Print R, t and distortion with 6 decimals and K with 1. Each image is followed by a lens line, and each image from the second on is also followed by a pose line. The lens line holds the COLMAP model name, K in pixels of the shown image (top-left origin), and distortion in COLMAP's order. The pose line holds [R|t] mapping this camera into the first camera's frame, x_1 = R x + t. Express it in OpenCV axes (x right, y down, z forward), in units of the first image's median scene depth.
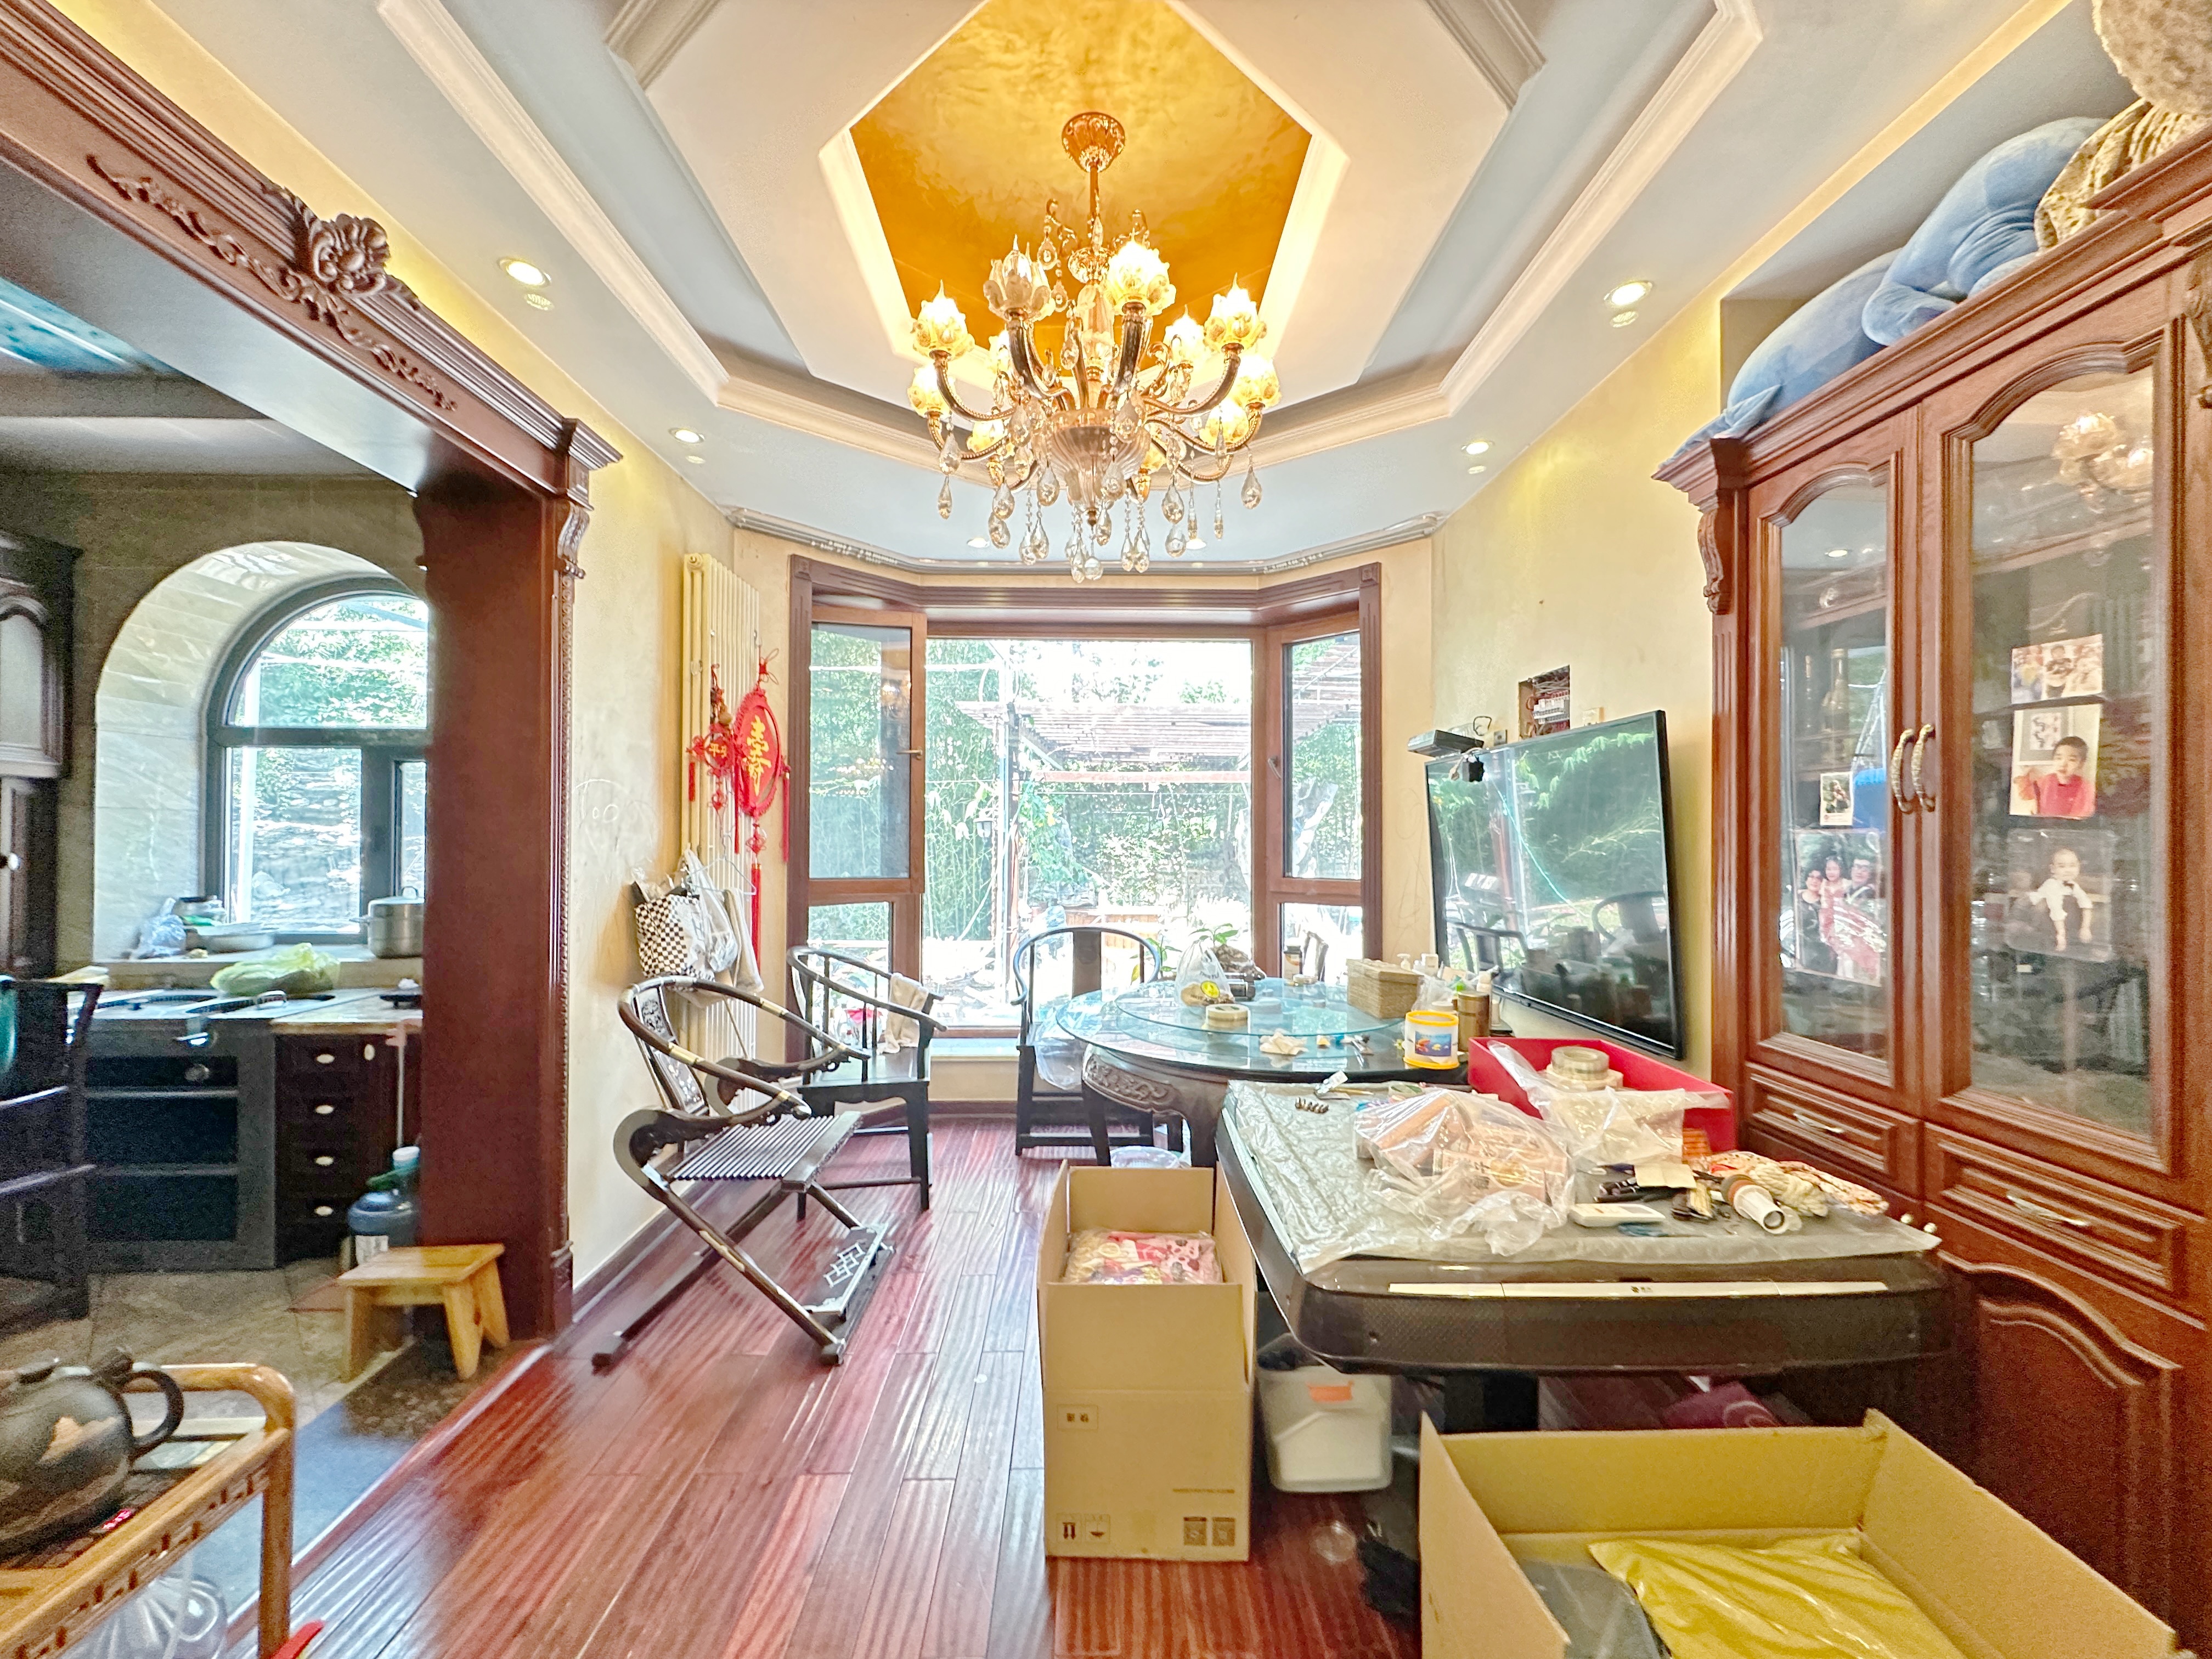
lens RADIAL K [[887.1, 0, 1107.2], [0, 887.1, 826.2], [0, 0, 1]] dist [-0.003397, -0.000135]
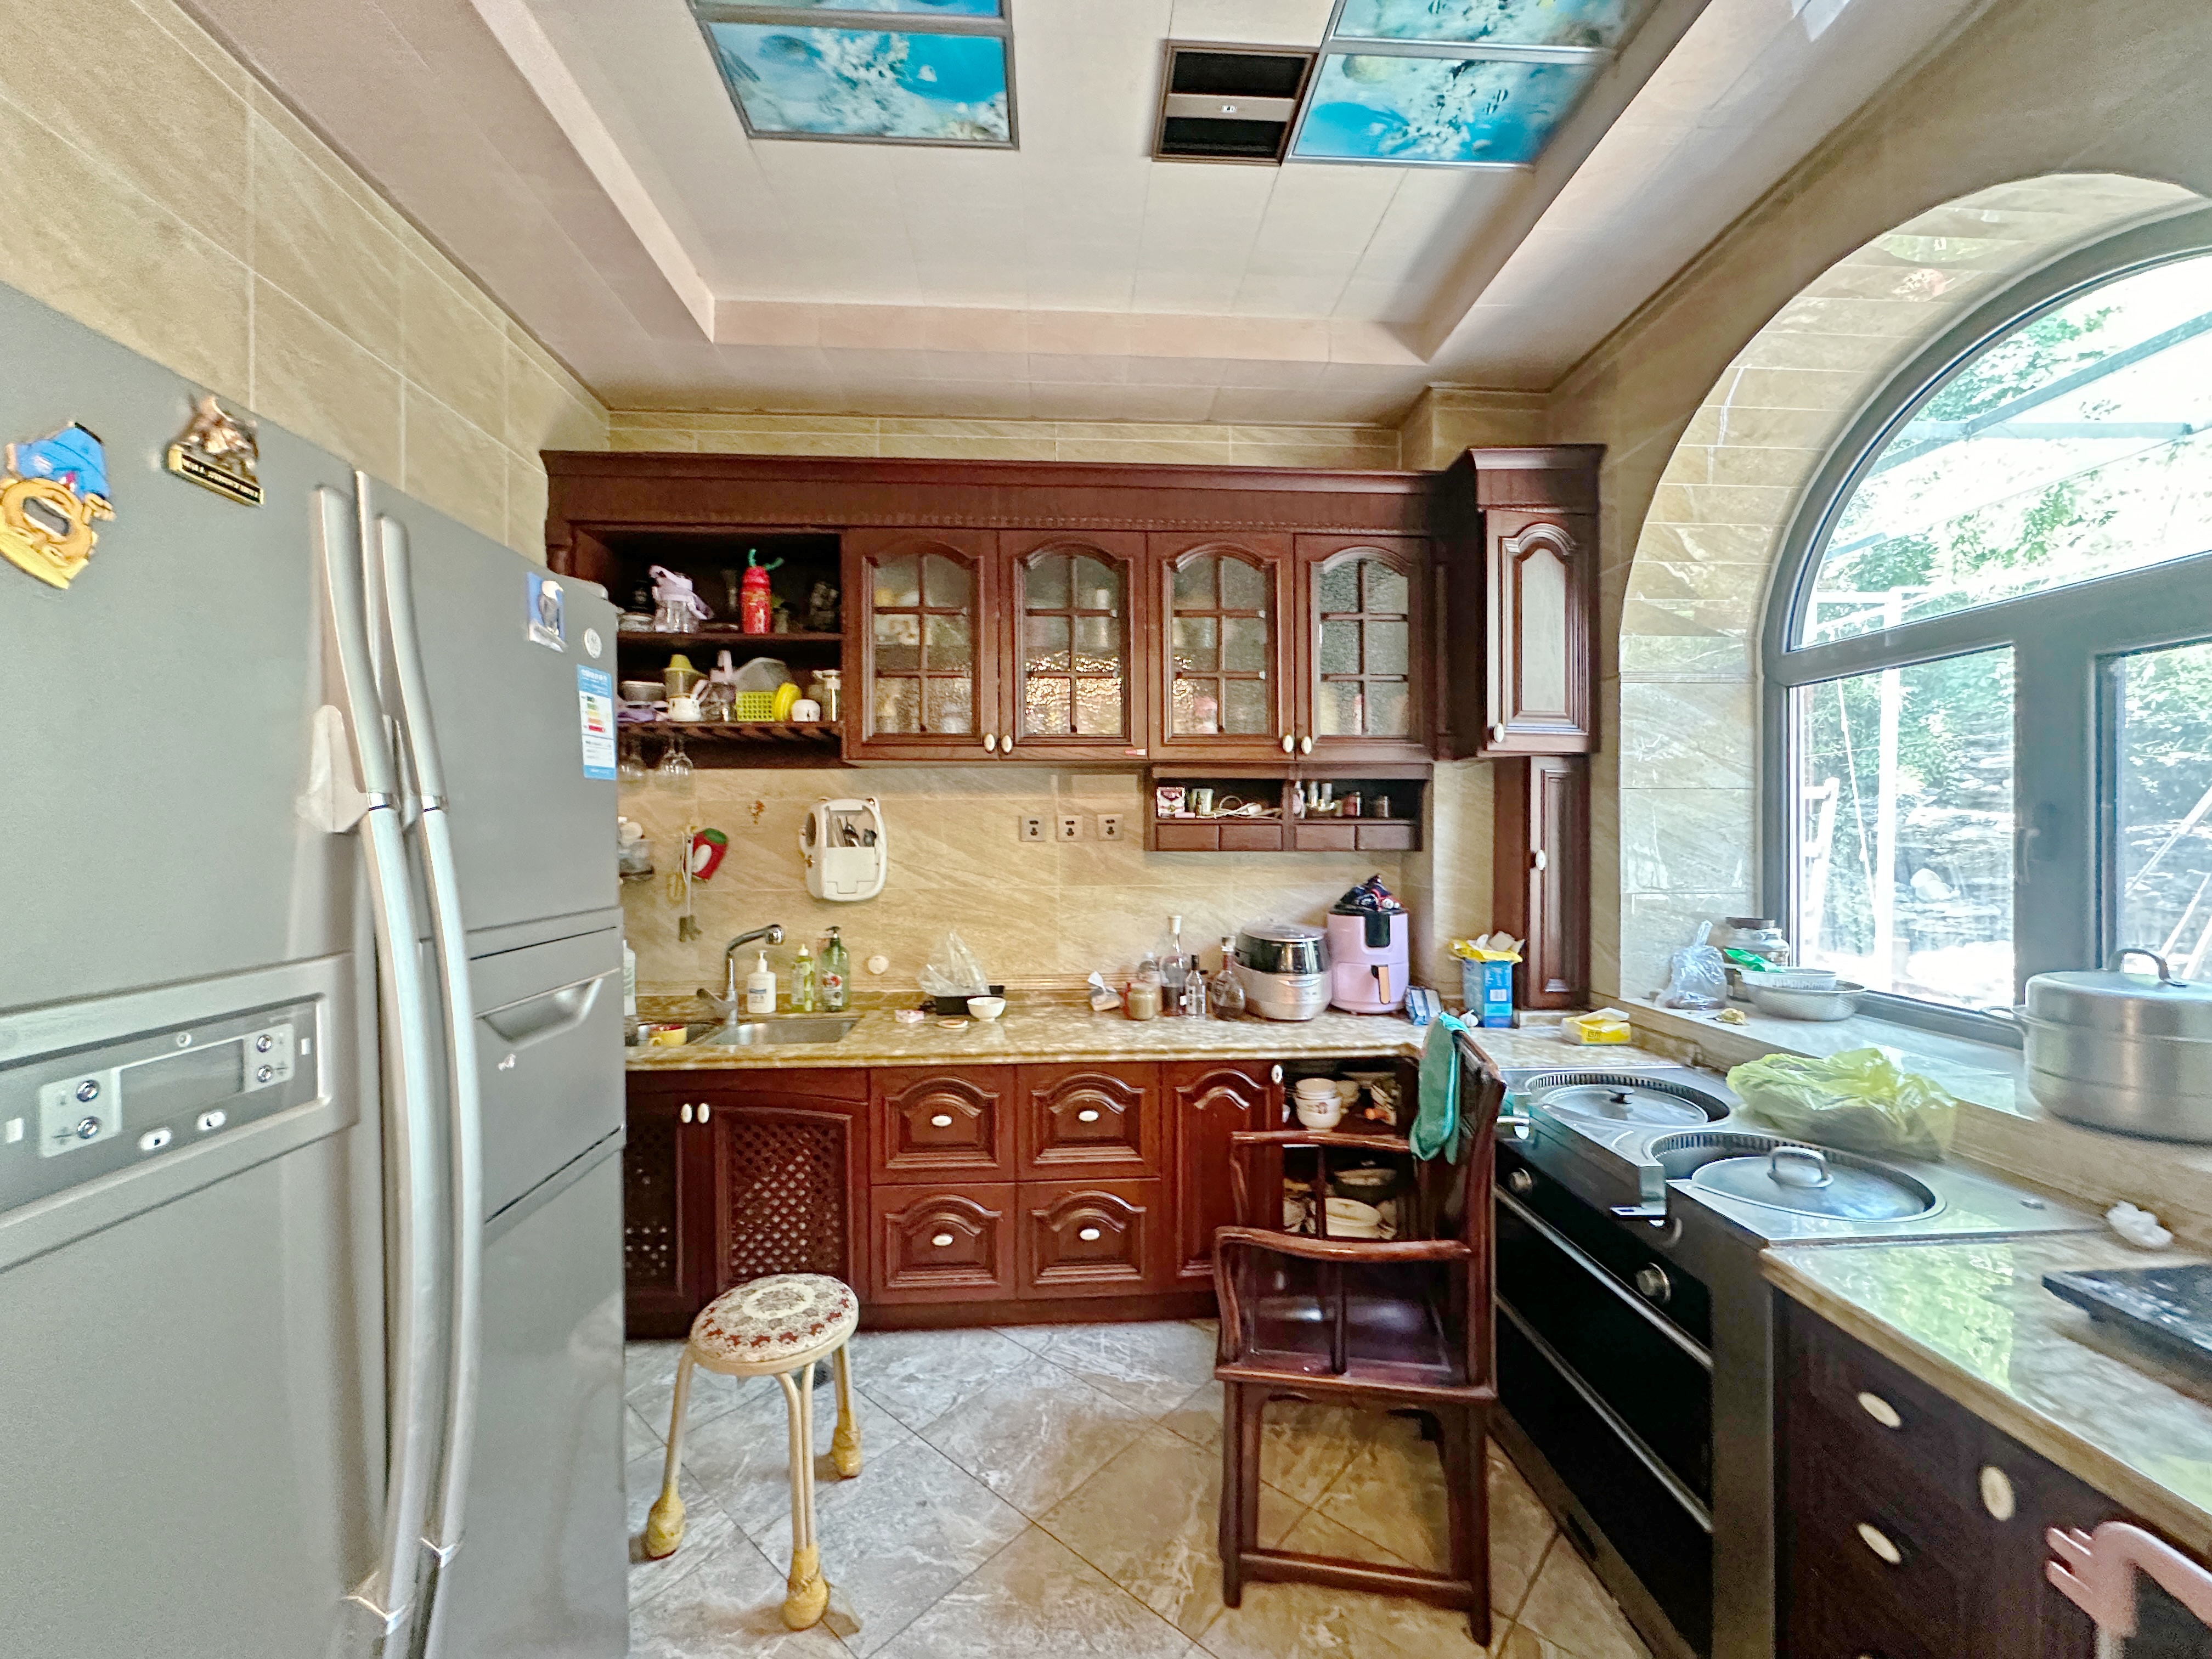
lens RADIAL K [[887.1, 0, 1103.1], [0, 887.1, 826.6], [0, 0, 1]] dist [-0.003397, -0.000135]
pose [[0.039393, -0.000291, -0.999224, -0.416851], [0.012039, 0.999928, 0.000183, 0.005180], [0.999151, -0.012037, 0.039394, 0.528170]]
